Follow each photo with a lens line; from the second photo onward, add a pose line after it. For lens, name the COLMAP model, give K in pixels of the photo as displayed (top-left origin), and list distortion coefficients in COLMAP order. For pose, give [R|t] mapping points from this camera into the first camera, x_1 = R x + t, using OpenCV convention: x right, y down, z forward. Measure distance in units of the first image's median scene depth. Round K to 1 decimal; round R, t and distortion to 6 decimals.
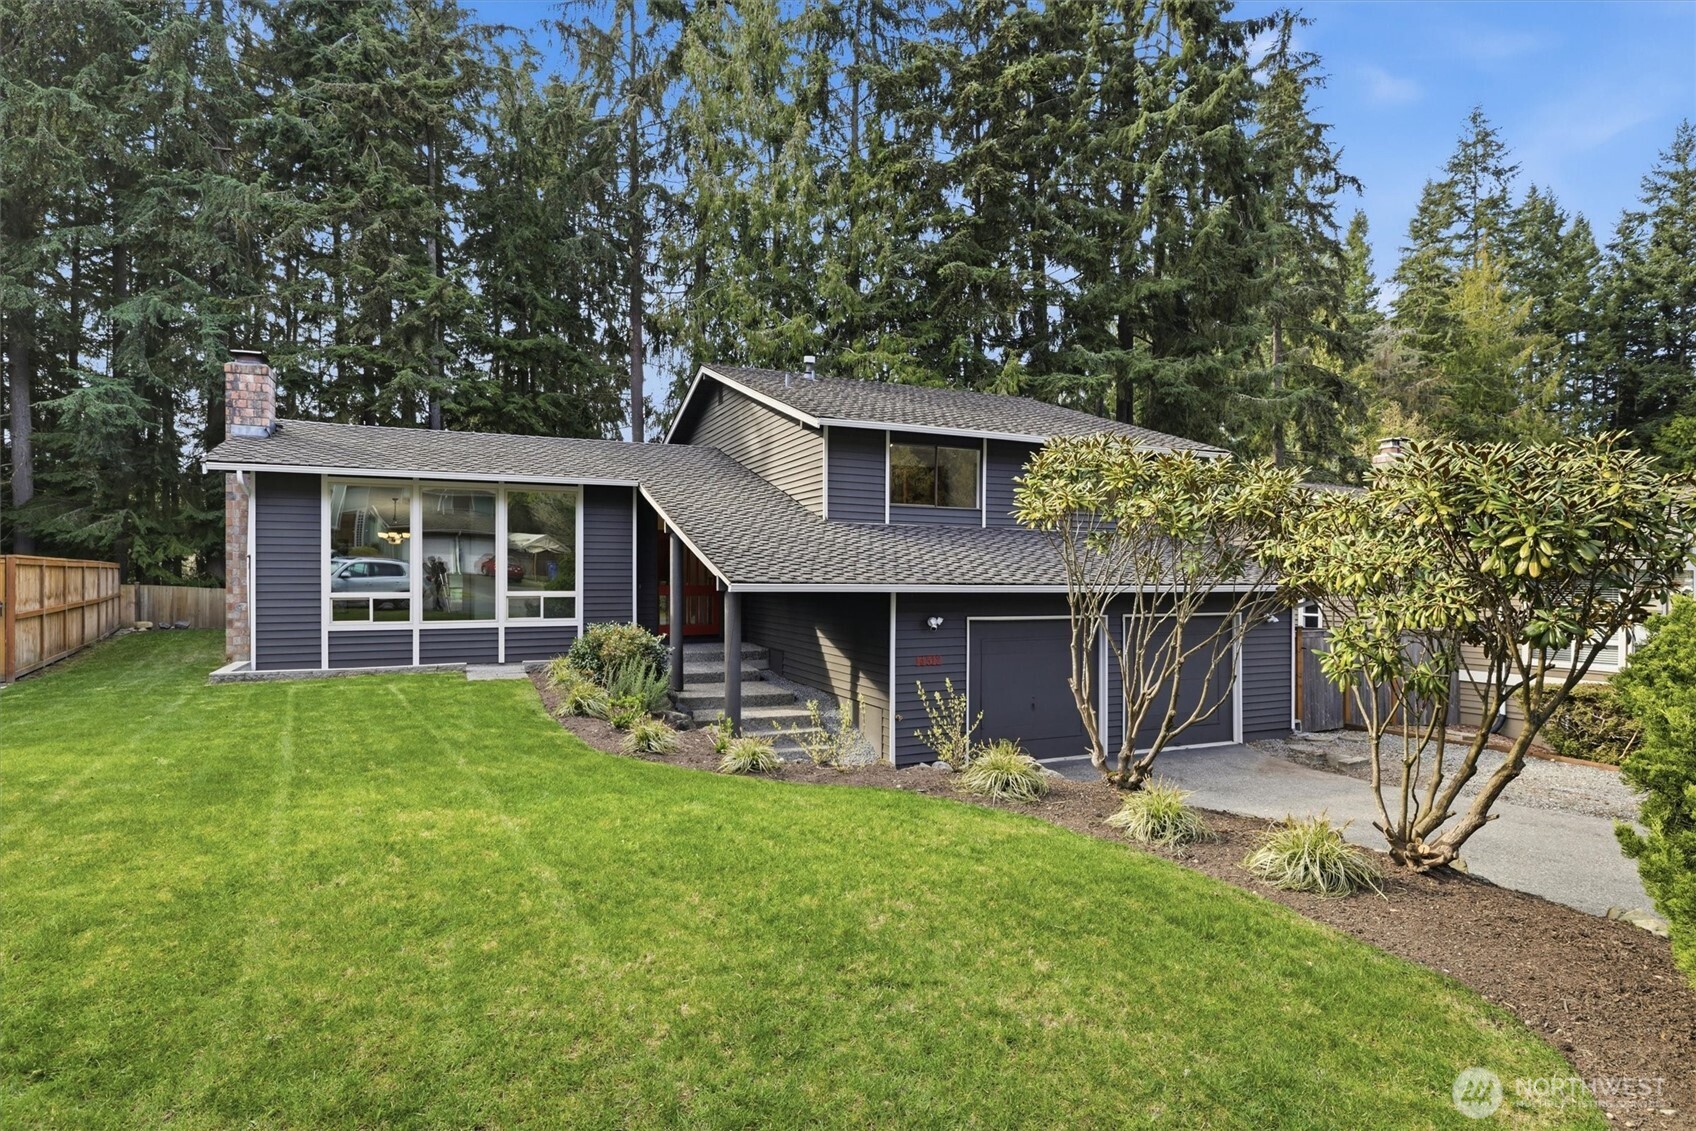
lens RADIAL K [[857.9, 0, 840.7], [0, 857.9, 575.6], [0, 0, 1]] dist [-0.003583, 0.002152]
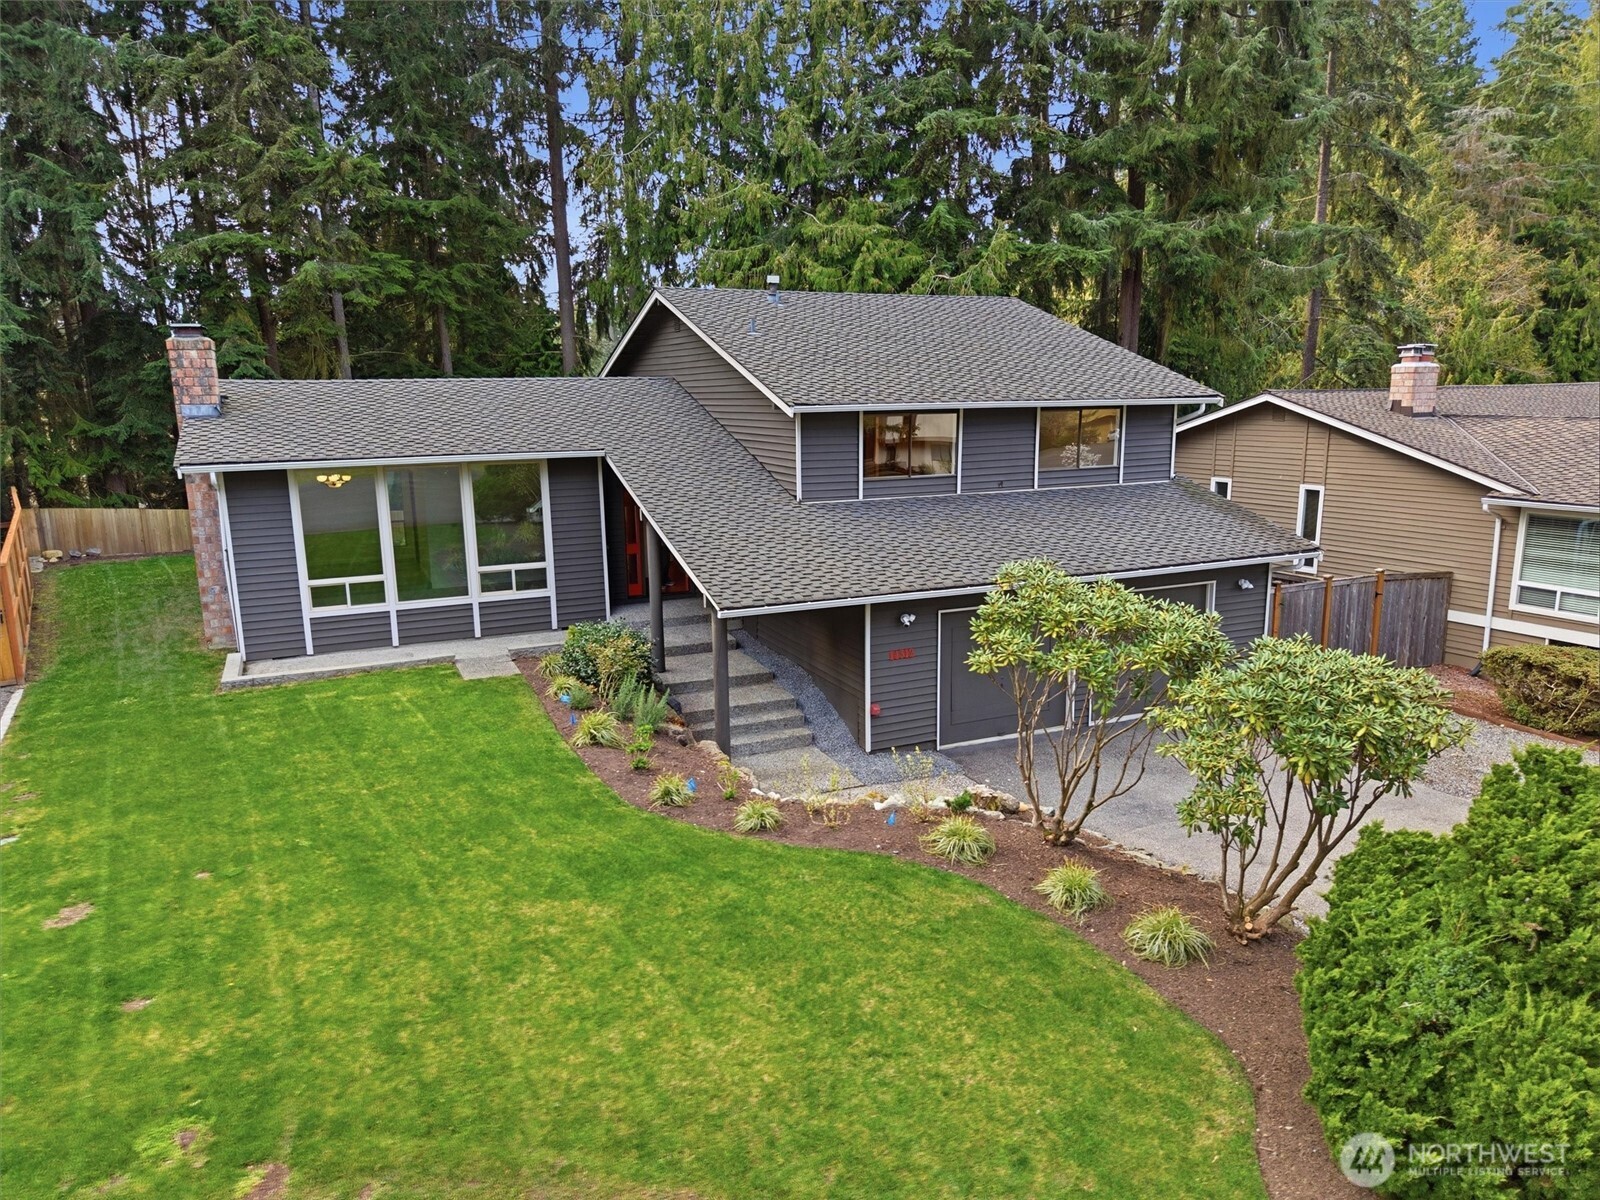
lens RADIAL K [[1024.2, 0, 800.0], [0, 1024.2, 600.0], [0, 0, 1]] dist [0.008571, -0.004665]
pose [[0.999898, -0.014248, 0.000981, -0.019049], [0.013793, 0.981199, 0.192506, -0.173803], [-0.003706, -0.192472, 0.981295, -0.179147]]
